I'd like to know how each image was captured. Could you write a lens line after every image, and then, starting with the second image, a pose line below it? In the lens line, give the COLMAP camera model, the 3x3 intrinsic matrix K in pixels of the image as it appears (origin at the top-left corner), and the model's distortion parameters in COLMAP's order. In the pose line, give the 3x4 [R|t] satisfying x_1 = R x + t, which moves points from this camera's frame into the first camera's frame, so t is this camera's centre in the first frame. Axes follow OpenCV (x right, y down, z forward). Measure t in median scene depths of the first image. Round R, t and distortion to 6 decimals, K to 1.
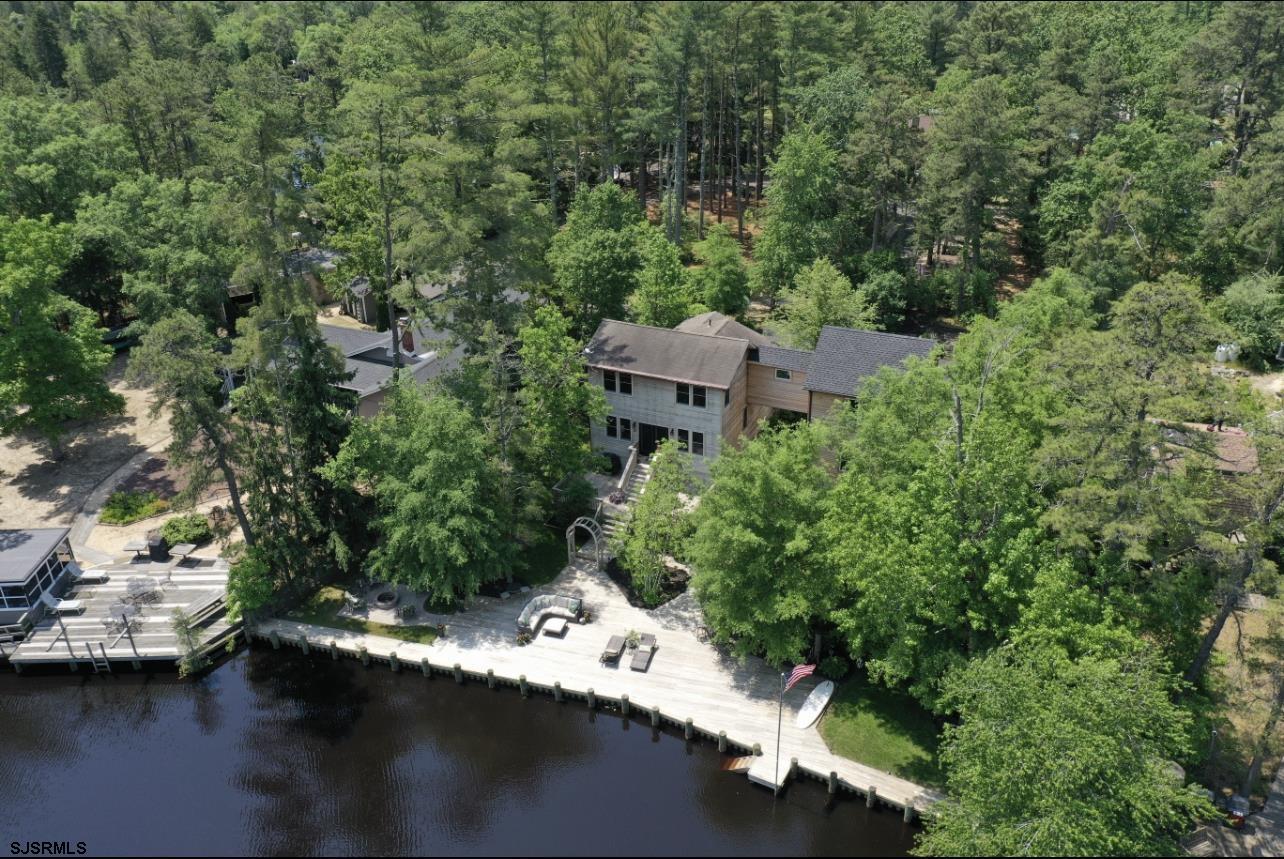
lens RADIAL K [[1016.8, 0, 644.9], [0, 1016.8, 433.8], [0, 0, 1]] dist [0.016982, -0.002162]
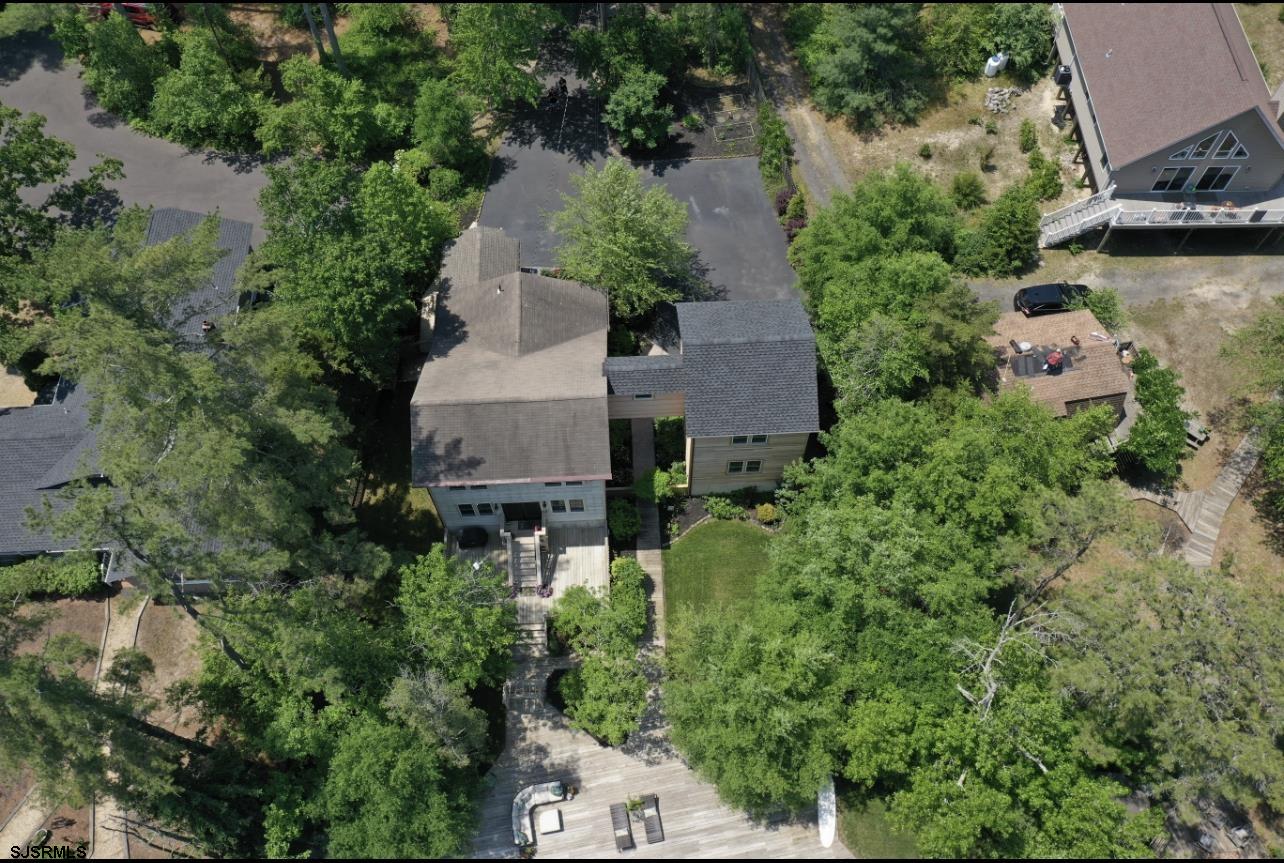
lens RADIAL K [[1000.9, 0, 642.5], [0, 1000.9, 433.2], [0, 0, 1]] dist [0.024150, -0.013680]
pose [[0.892177, -0.392002, 0.224397, -0.077308], [0.198835, 0.786923, 0.584138, -0.621494], [-0.405566, -0.476537, 0.780018, 0.392878]]
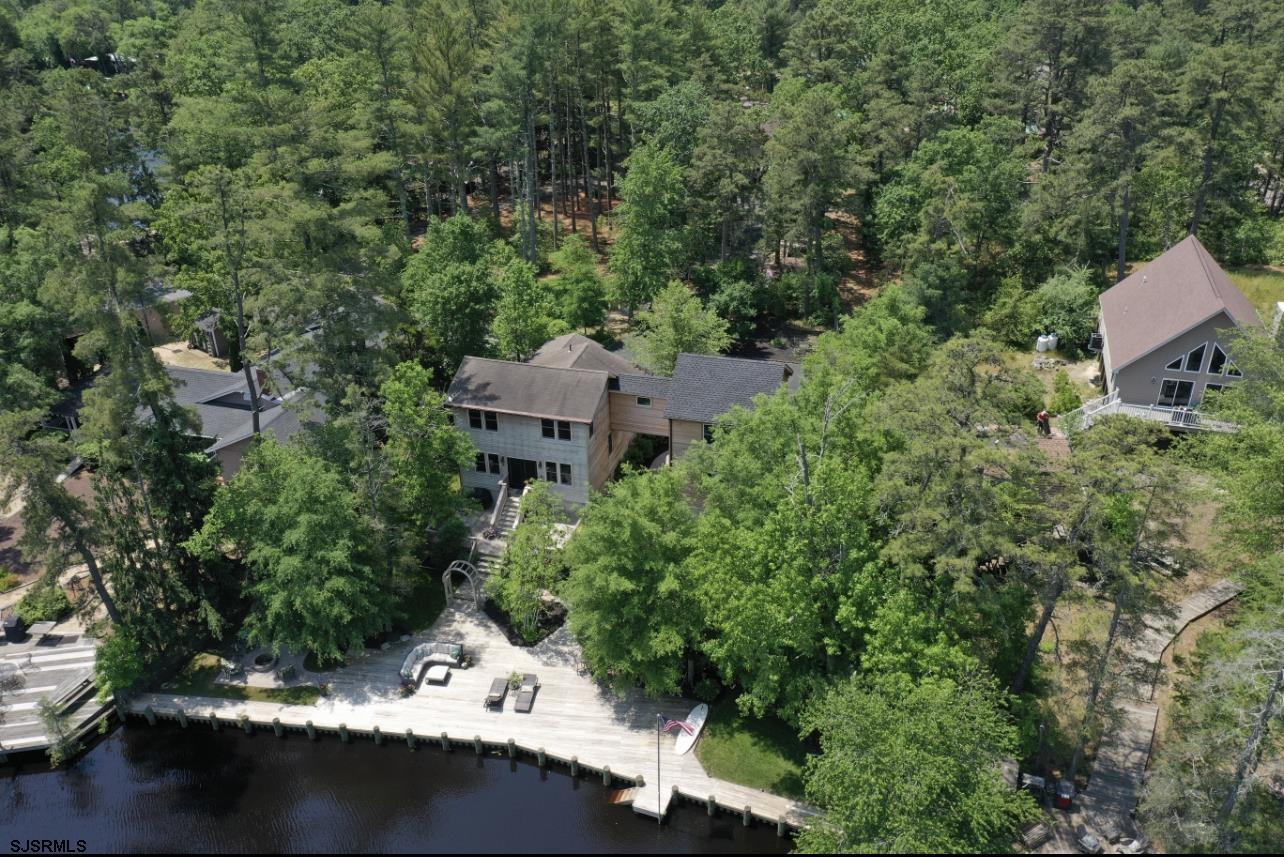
lens RADIAL K [[1016.8, 0, 644.4], [0, 1016.8, 430.3], [0, 0, 1]] dist [0.016982, -0.002162]
pose [[0.989834, -0.068086, 0.124874, 0.006073], [0.064790, 0.997440, 0.030270, -0.071442], [-0.126616, -0.021871, 0.991711, -0.035962]]
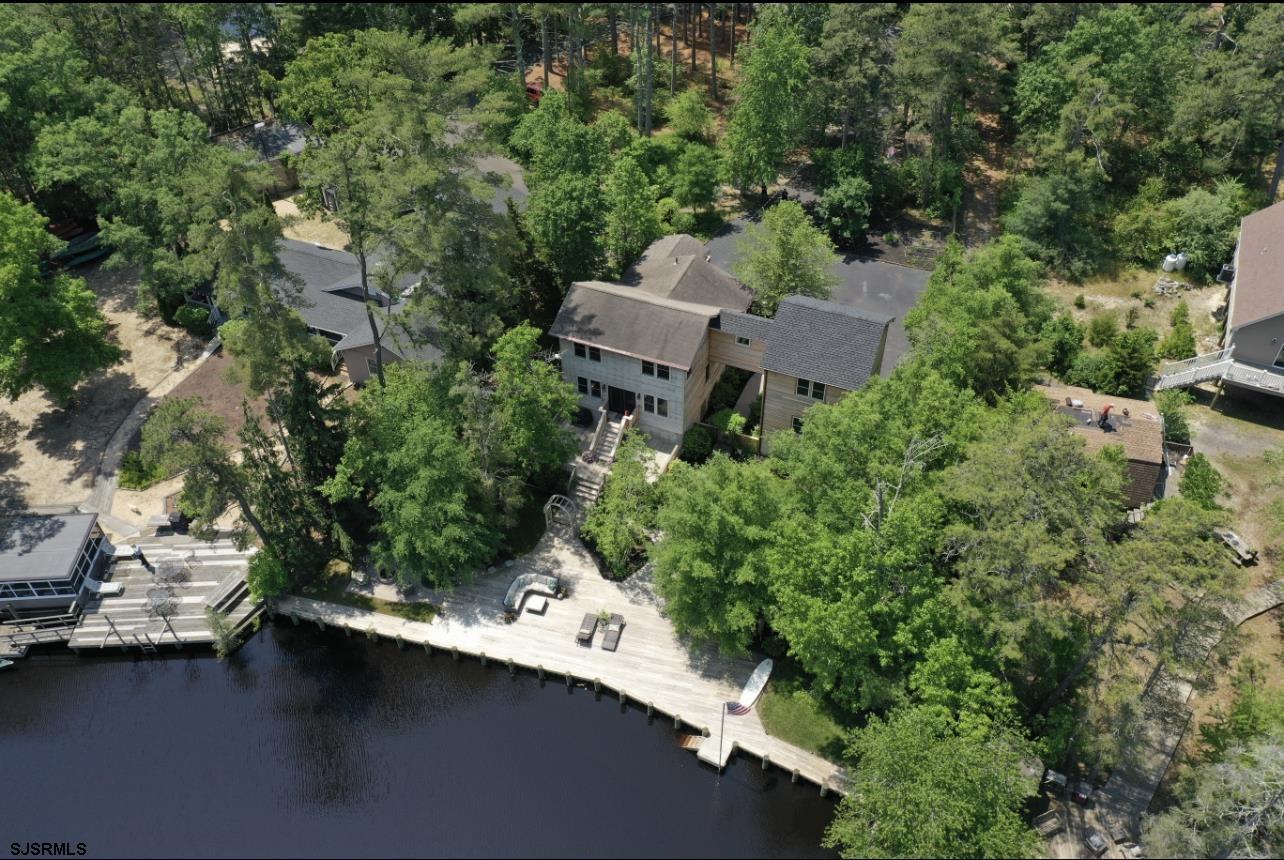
lens RADIAL K [[1016.8, 0, 644.3], [0, 1016.8, 433.4], [0, 0, 1]] dist [0.016982, -0.002162]
pose [[0.999827, -0.012483, 0.013817, 0.020118], [0.008109, 0.959855, 0.280380, -0.314140], [-0.016763, -0.280219, 0.959790, -0.057252]]
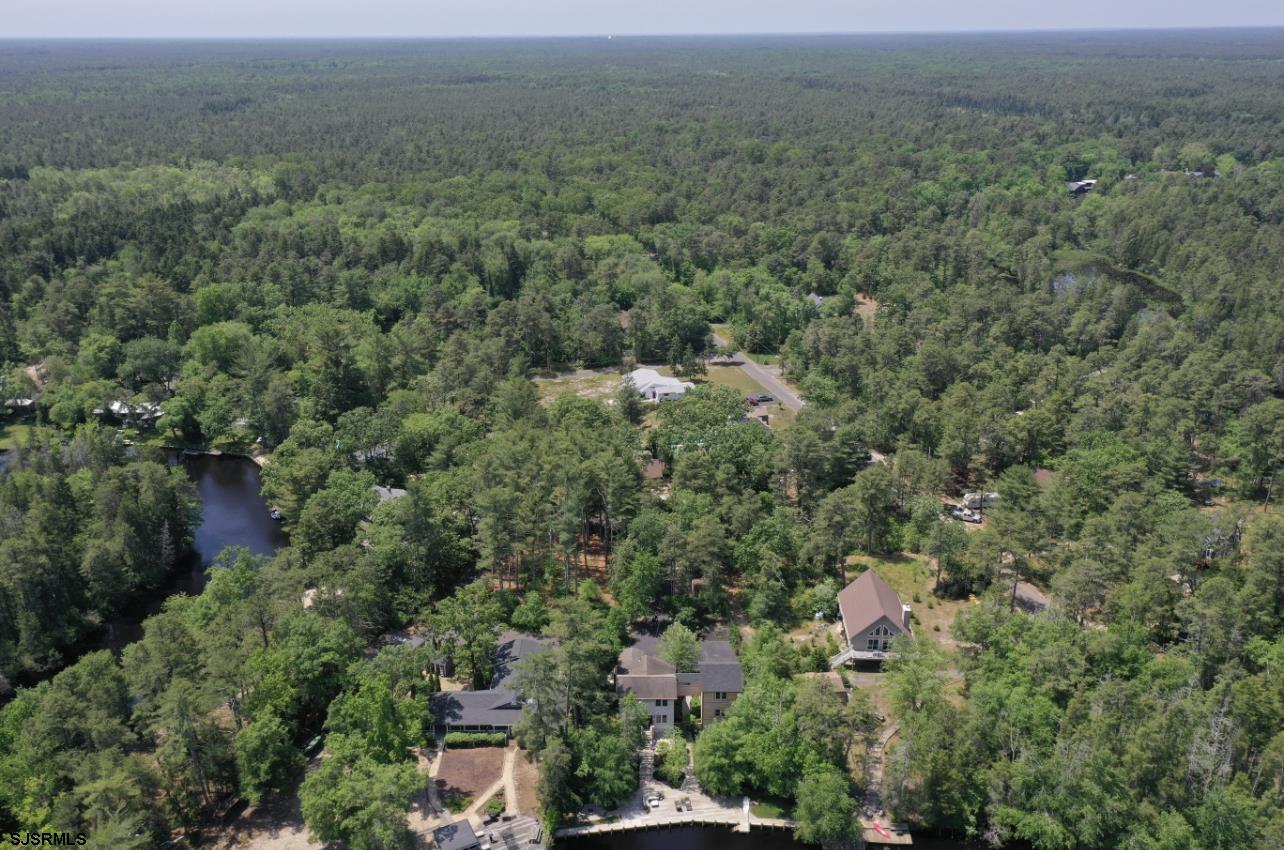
lens RADIAL K [[1031.6, 0, 658.0], [0, 1031.6, 447.1], [0, 0, 1]] dist [0.029928, 0.011421]
pose [[0.905689, -0.145224, 0.398292, -1.091081], [0.173645, 0.984149, -0.036019, -0.693583], [-0.386748, 0.101783, 0.916551, -1.790635]]
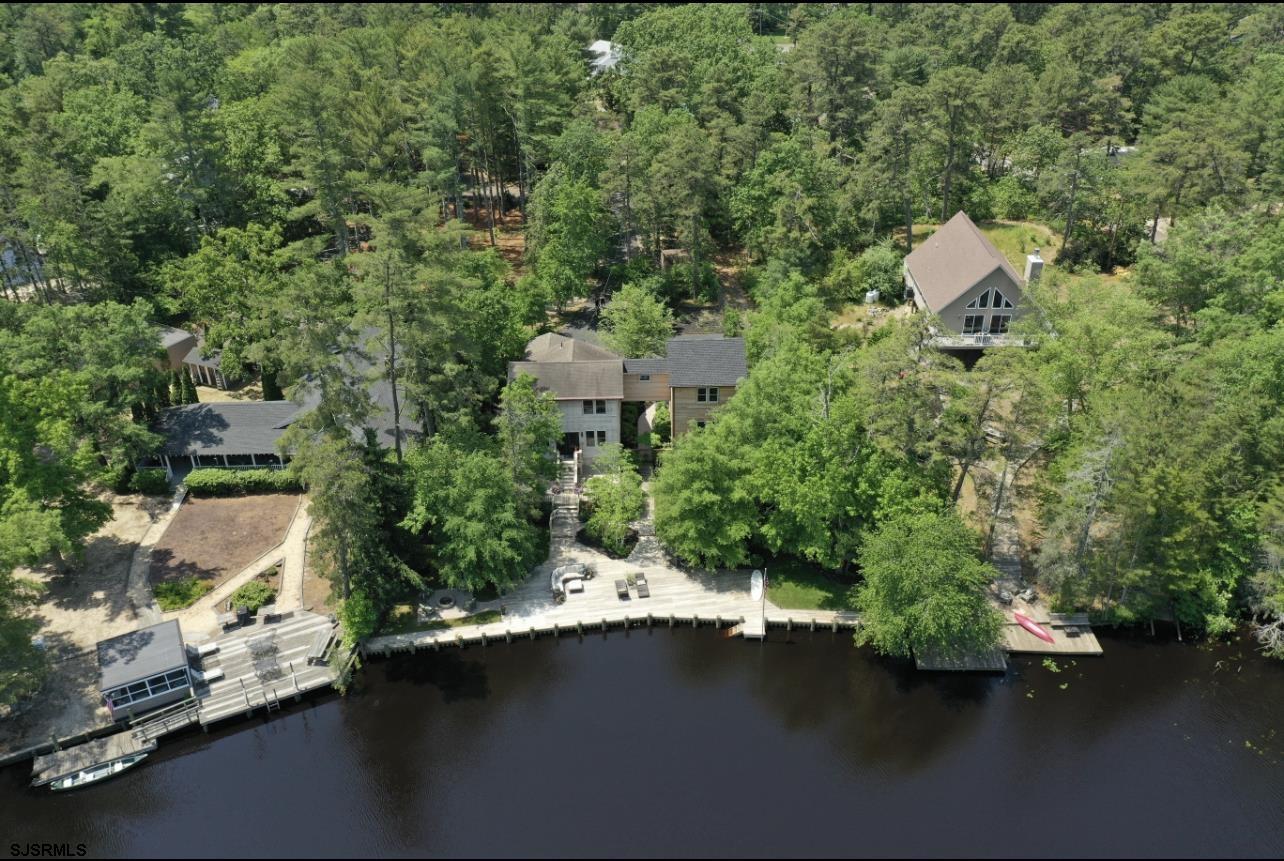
lens RADIAL K [[1016.8, 0, 648.1], [0, 1016.8, 430.5], [0, 0, 1]] dist [0.016982, -0.002162]
pose [[0.905029, -0.217153, 0.365743, -0.472252], [0.192523, 0.975871, 0.103007, -0.157532], [-0.379286, -0.022811, 0.924998, -0.386116]]
